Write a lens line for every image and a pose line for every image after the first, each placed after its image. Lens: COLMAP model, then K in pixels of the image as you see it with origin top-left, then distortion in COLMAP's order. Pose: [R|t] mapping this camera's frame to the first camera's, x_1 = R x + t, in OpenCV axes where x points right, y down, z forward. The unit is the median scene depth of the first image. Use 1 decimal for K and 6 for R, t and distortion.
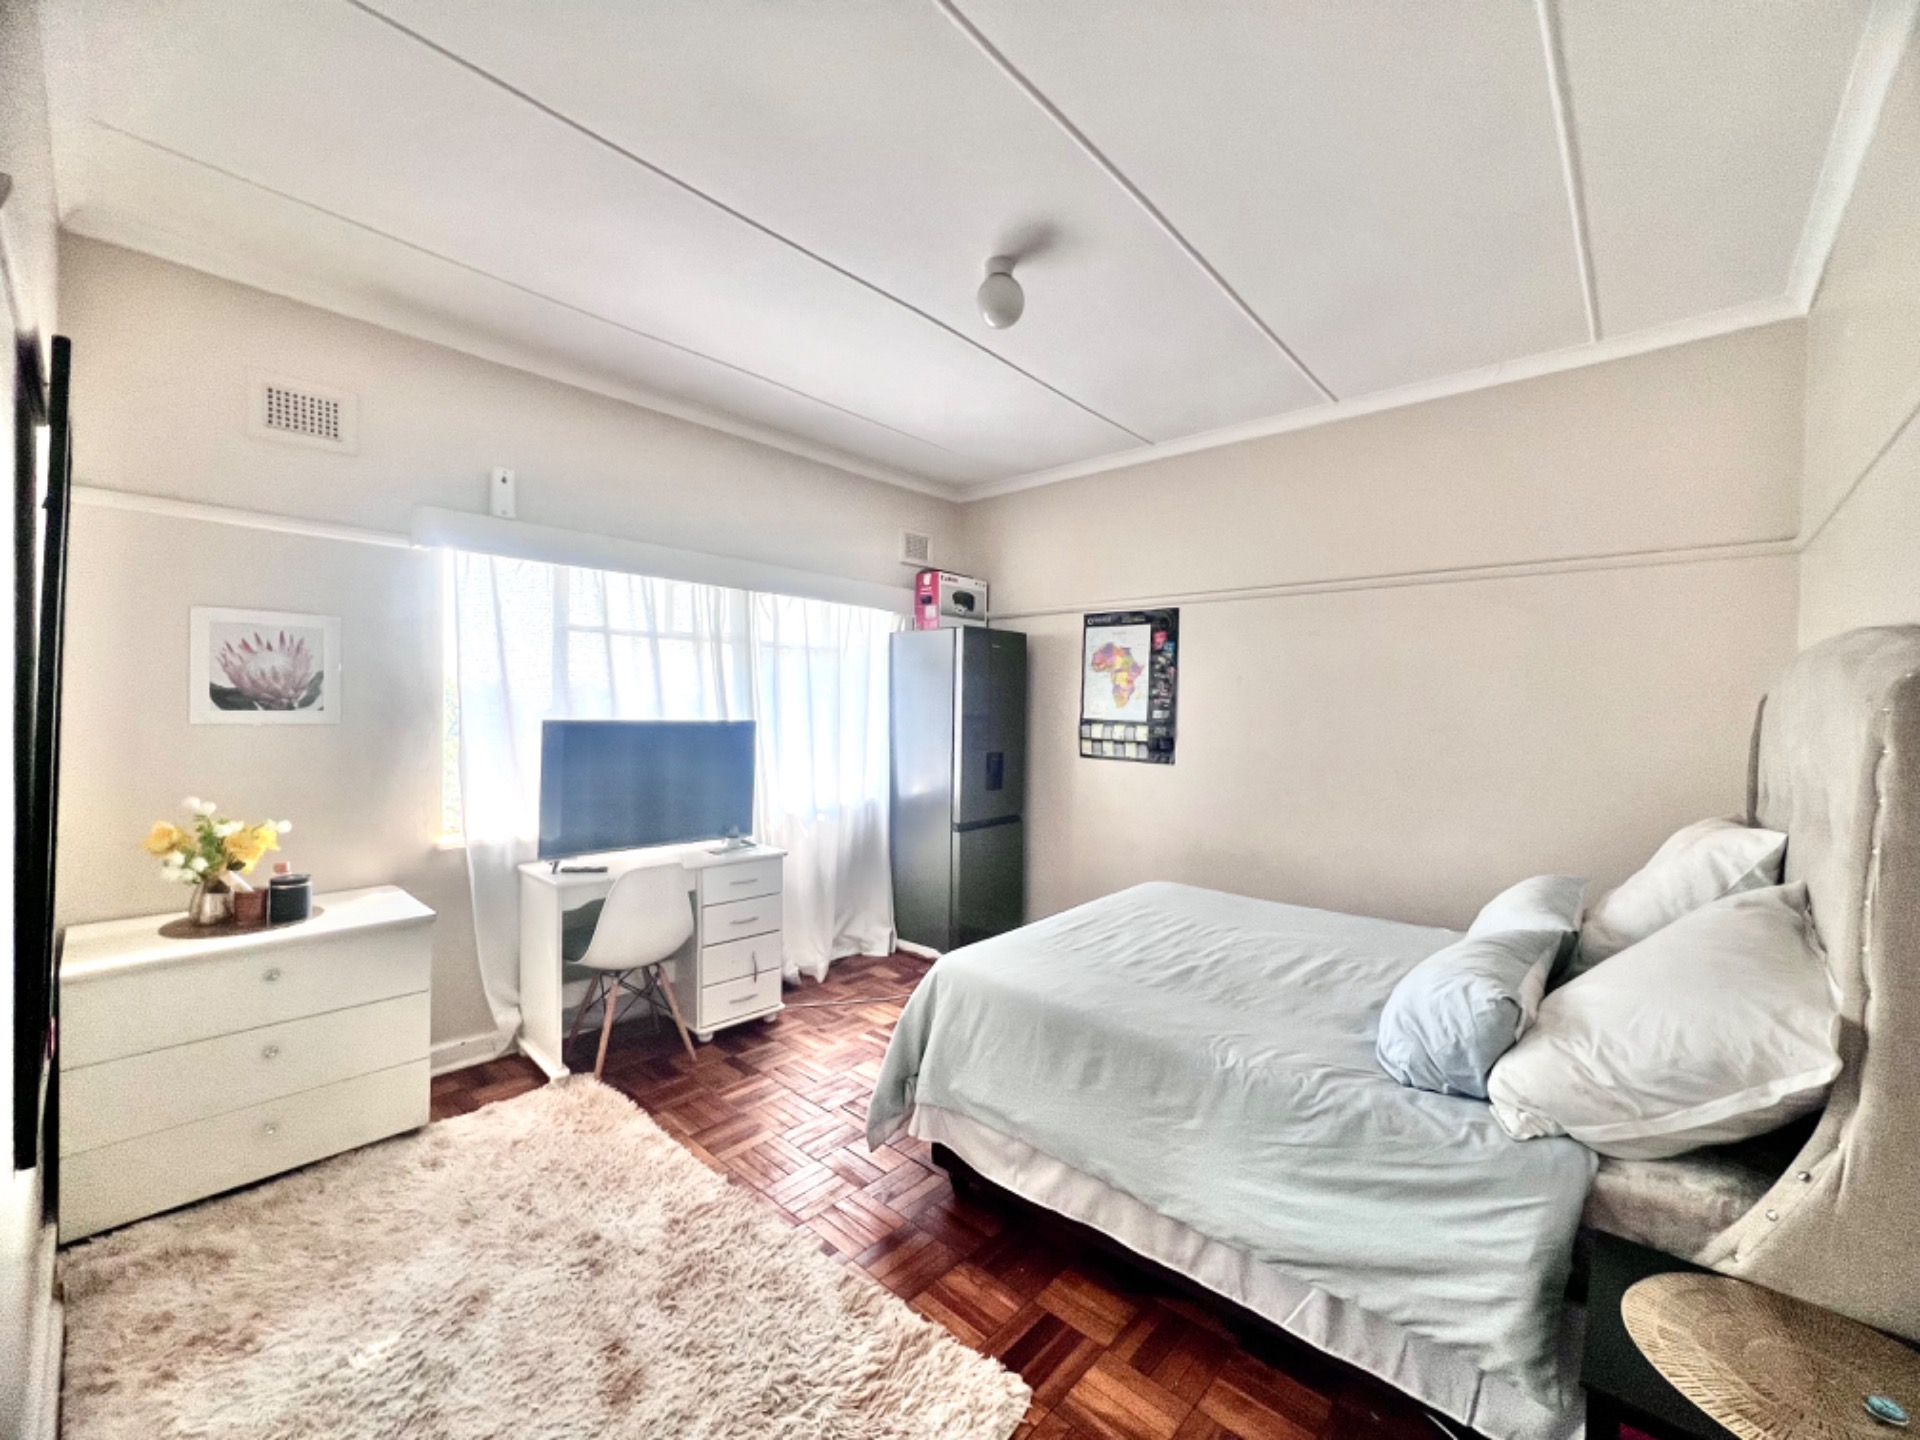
lens RADIAL K [[772.1, 0, 954.3], [0, 772.1, 715.0], [0, 0, 1]] dist [-0.001074, 0.000052]
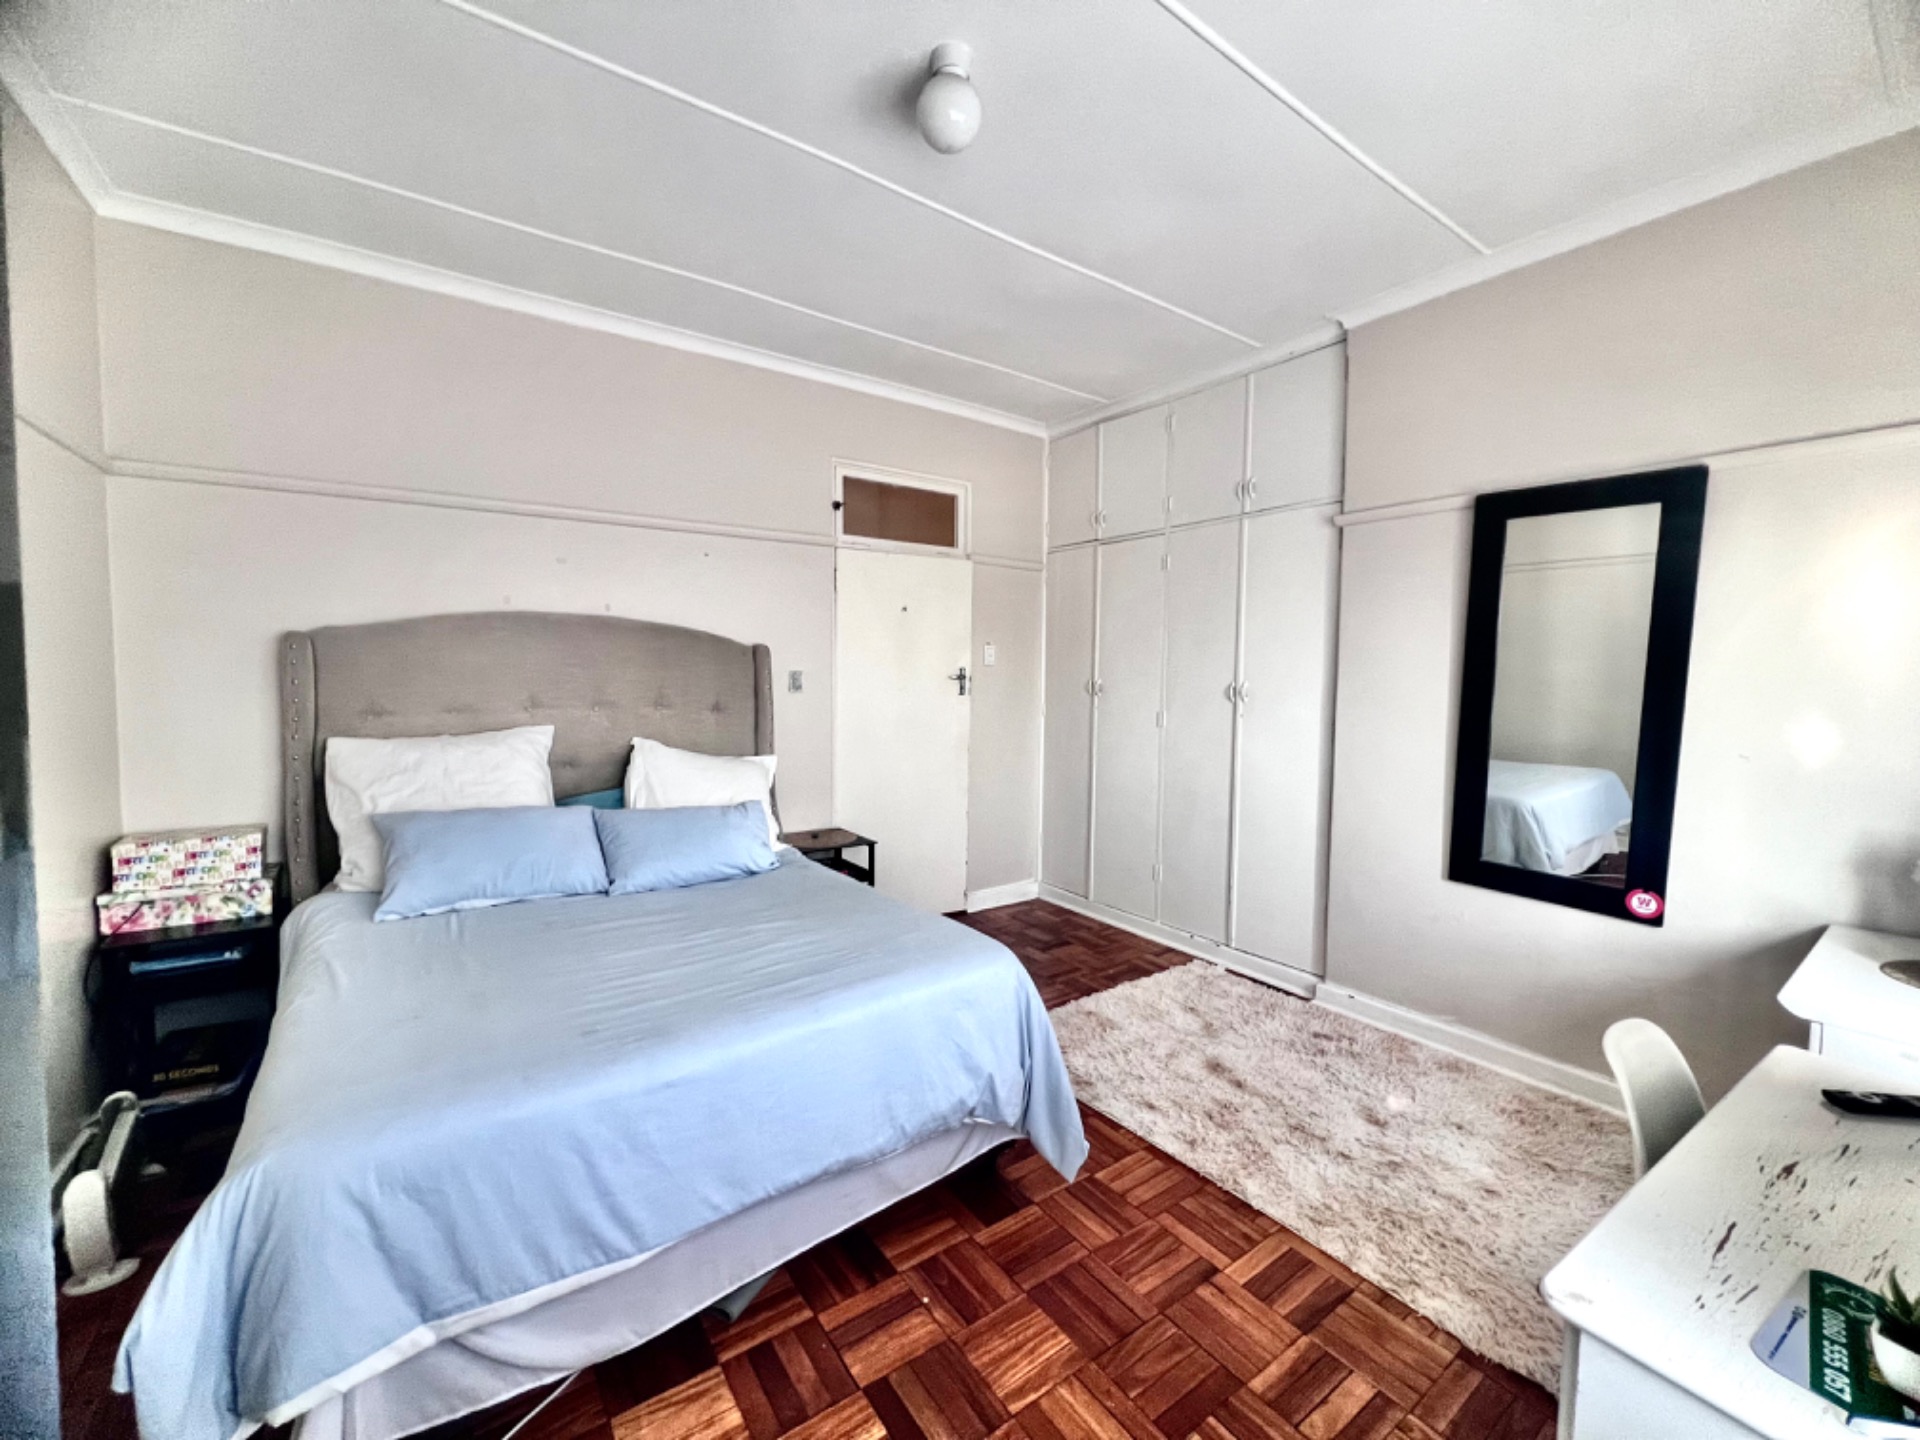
lens RADIAL K [[771.3, 0, 960.7], [0, 771.3, 714.5], [0, 0, 1]] dist [-0.000932, 0.000017]
pose [[-0.976549, -0.038905, 0.211753, -0.170888], [-0.024176, 0.997132, 0.071711, -0.008817], [-0.213935, 0.064910, -0.974689, 2.239878]]
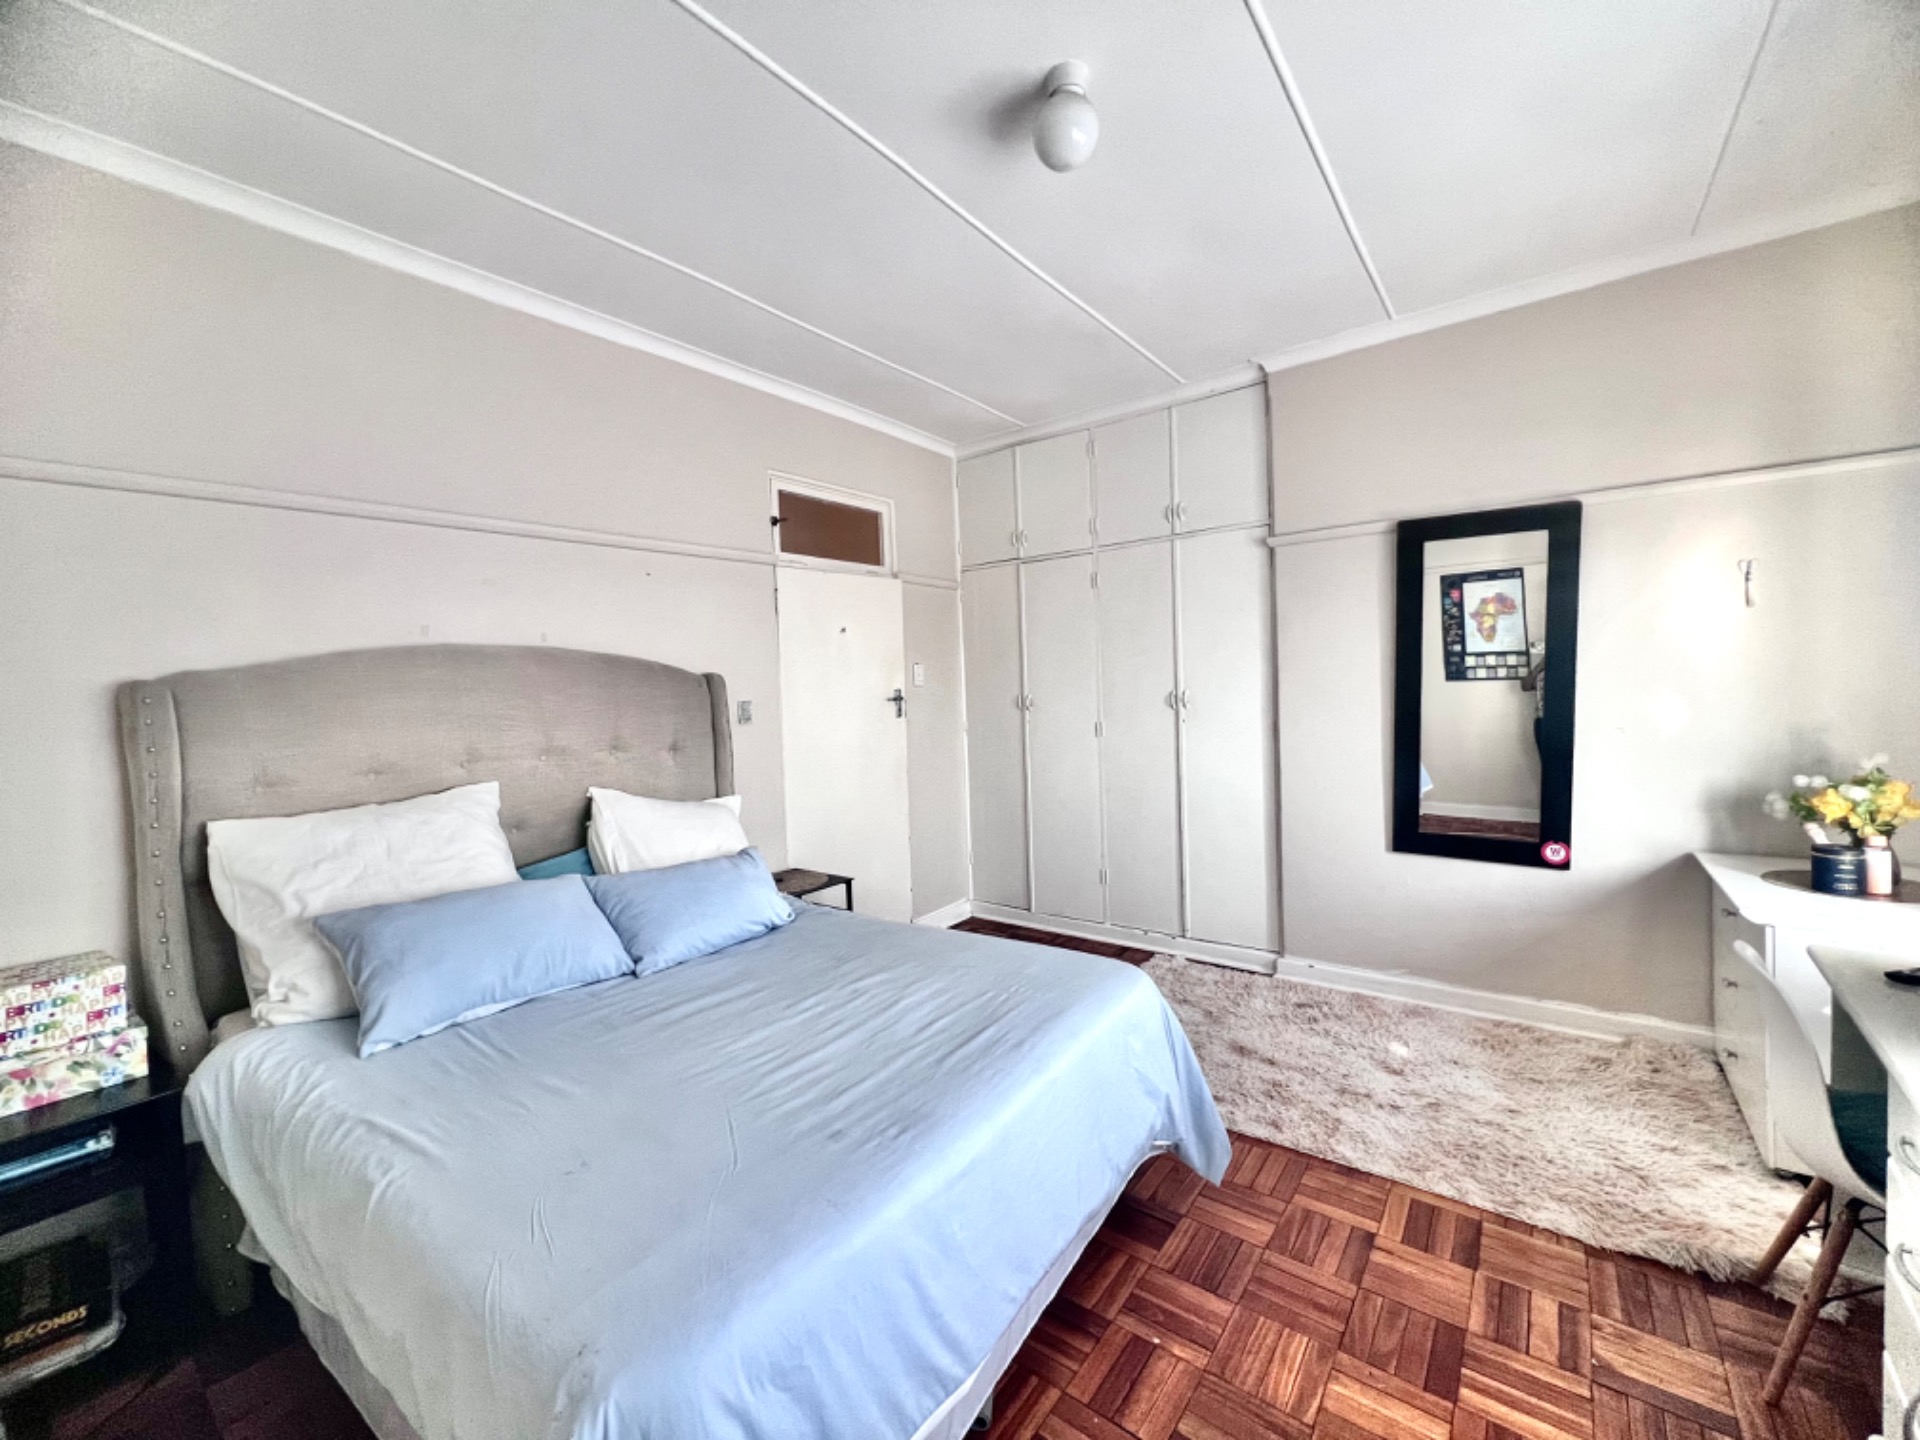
lens RADIAL K [[772.1, 0, 954.3], [0, 772.1, 715.0], [0, 0, 1]] dist [-0.001074, 0.000052]
pose [[-0.996451, 0.022873, -0.081008, 0.307157], [0.019055, 0.998685, 0.047594, -0.011694], [0.081990, 0.045881, -0.995577, 2.230755]]
